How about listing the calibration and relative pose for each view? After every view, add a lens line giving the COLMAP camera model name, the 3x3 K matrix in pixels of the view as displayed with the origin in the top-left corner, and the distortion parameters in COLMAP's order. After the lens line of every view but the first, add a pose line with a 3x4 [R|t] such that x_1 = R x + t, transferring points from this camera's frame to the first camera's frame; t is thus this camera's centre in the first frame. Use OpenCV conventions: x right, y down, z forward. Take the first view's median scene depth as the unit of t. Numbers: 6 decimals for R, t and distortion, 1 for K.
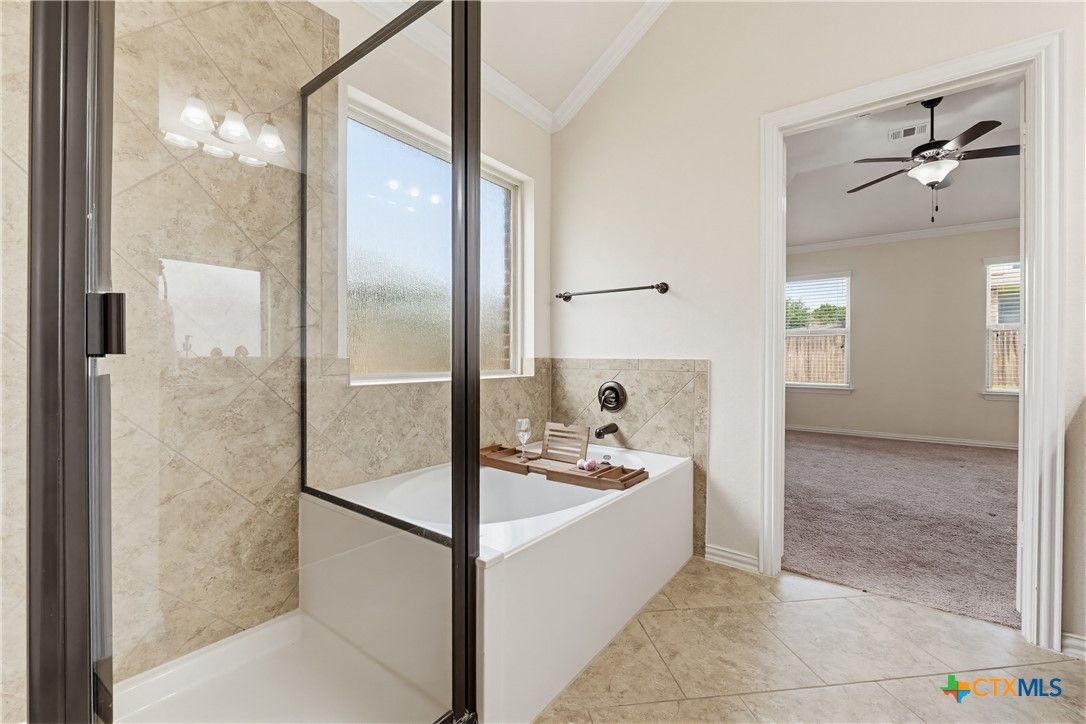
lens RADIAL K [[453.0, 0, 534.7], [0, 453.0, 358.5], [0, 0, 1]] dist [-0.007008, 0.000116]
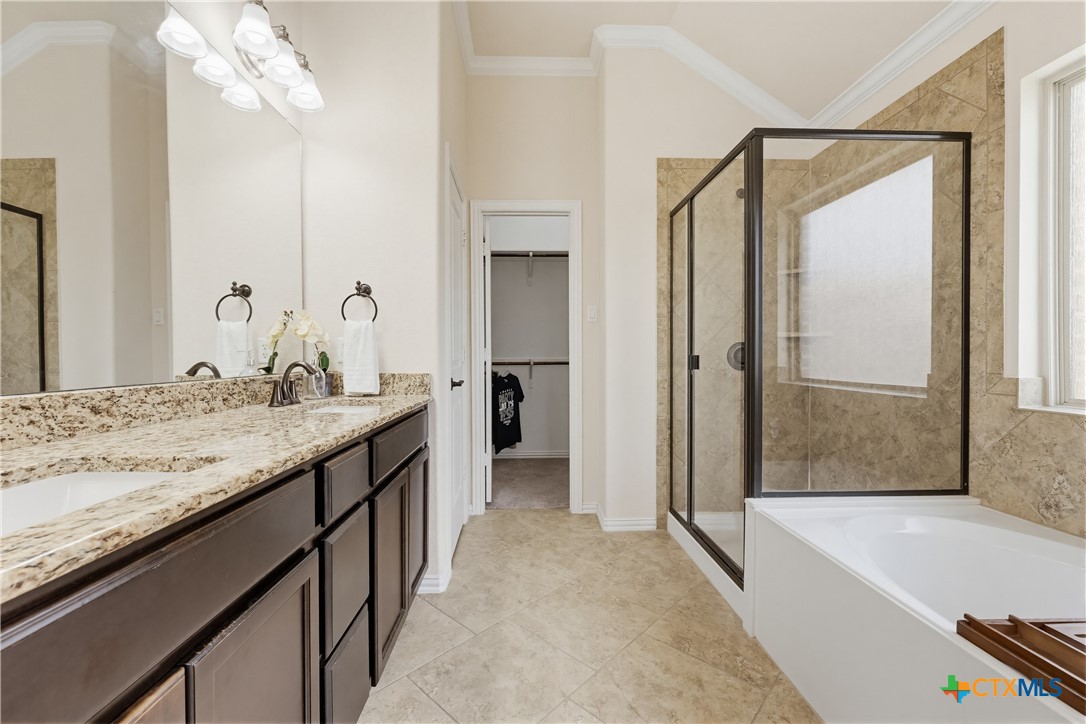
lens RADIAL K [[453.0, 0, 534.7], [0, 453.0, 358.5], [0, 0, 1]] dist [-0.007008, 0.000116]
pose [[-0.776581, 0.000745, -0.630018, 1.025288], [-0.003738, 0.999976, 0.005790, -0.045993], [0.630007, 0.006851, -0.776559, 1.206164]]
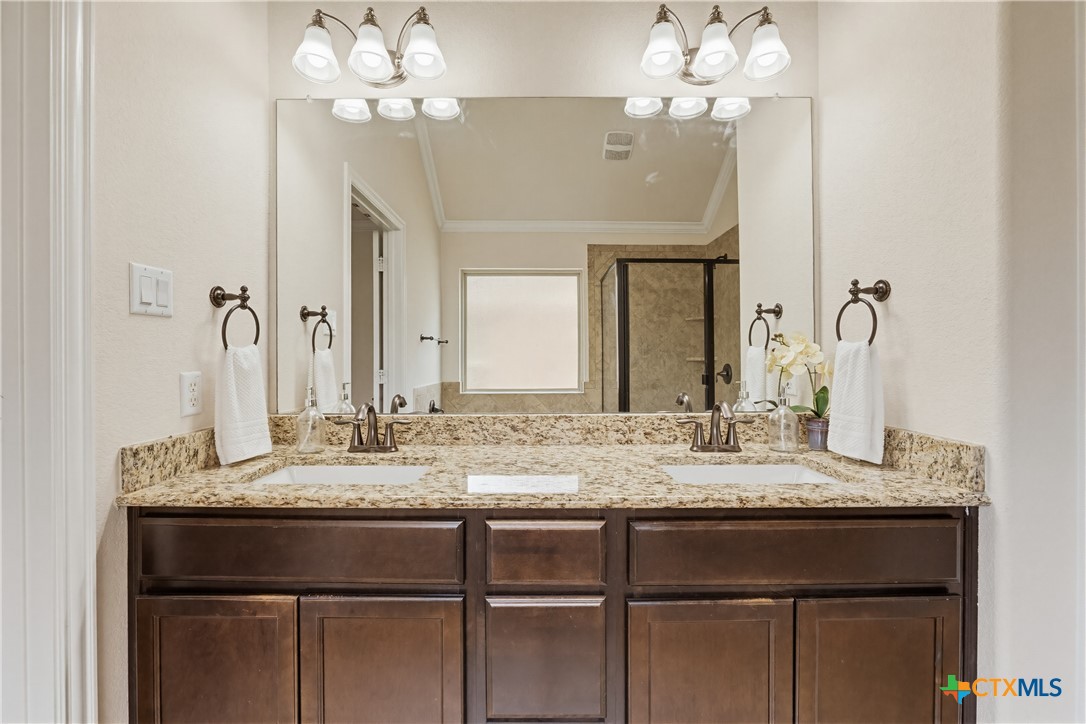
lens RADIAL K [[456.4, 0, 535.5], [0, 456.4, 353.7], [0, 0, 1]] dist [-0.008969, 0.000110]
pose [[-0.613496, 0.001962, 0.789696, 0.322321], [0.003595, 0.999993, 0.000308, -0.123844], [-0.789690, 0.003028, -0.613499, 0.866796]]
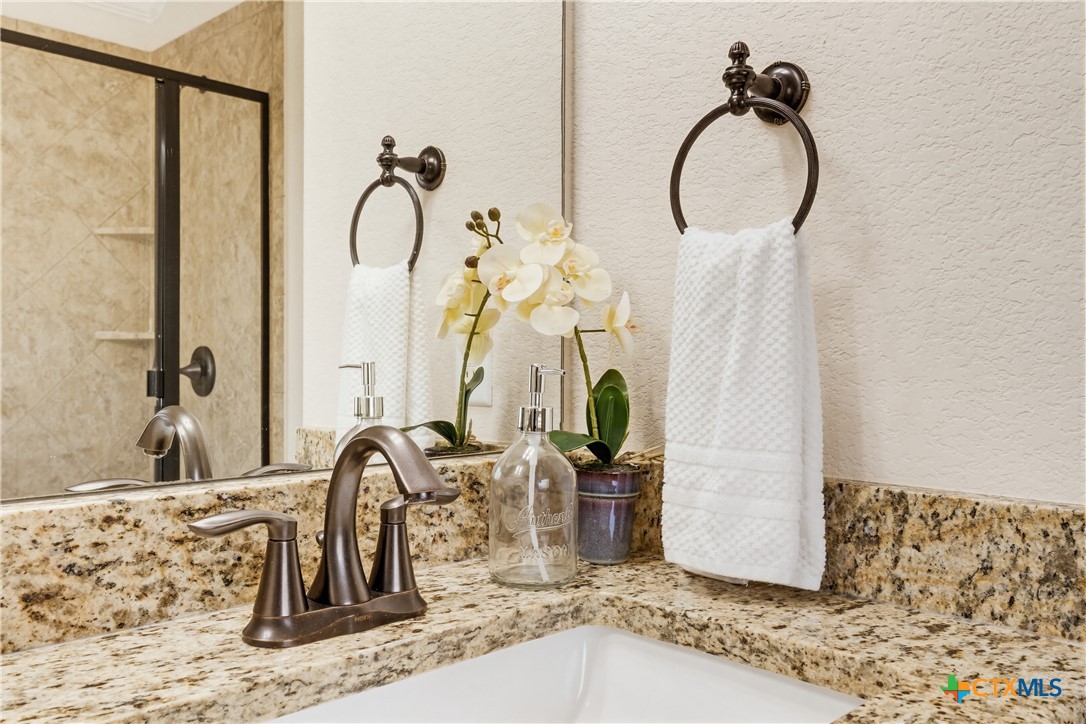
lens RADIAL K [[911.1, 0, 528.5], [0, 911.1, 360.7], [0, 0, 1]] dist [-0.006855, -0.002399]
pose [[-0.993356, -0.017793, 0.113702, 0.673234], [-0.016587, 0.999796, 0.011546, -0.068917], [-0.113884, 0.009583, -0.993448, 0.472616]]
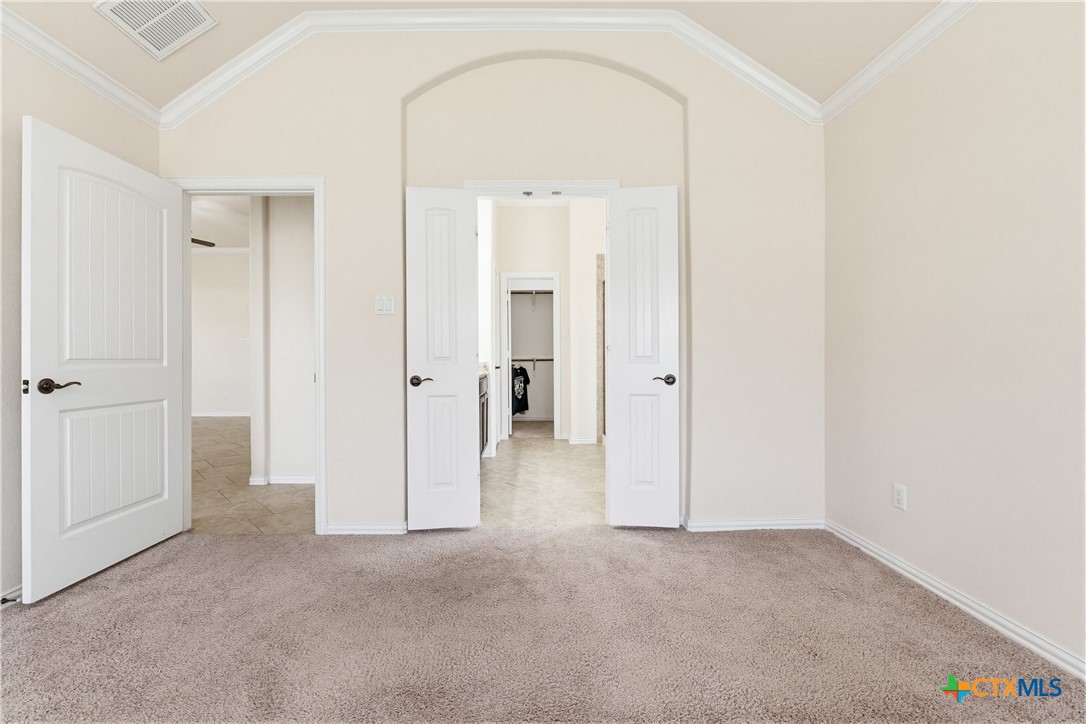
lens RADIAL K [[453.0, 0, 534.7], [0, 453.0, 358.5], [0, 0, 1]] dist [-0.007008, 0.000116]
pose [[-0.787944, -0.000317, -0.615746, 2.043646], [-0.000814, 1.000000, 0.000526, -0.018488], [0.615746, 0.000916, -0.787944, 2.563155]]
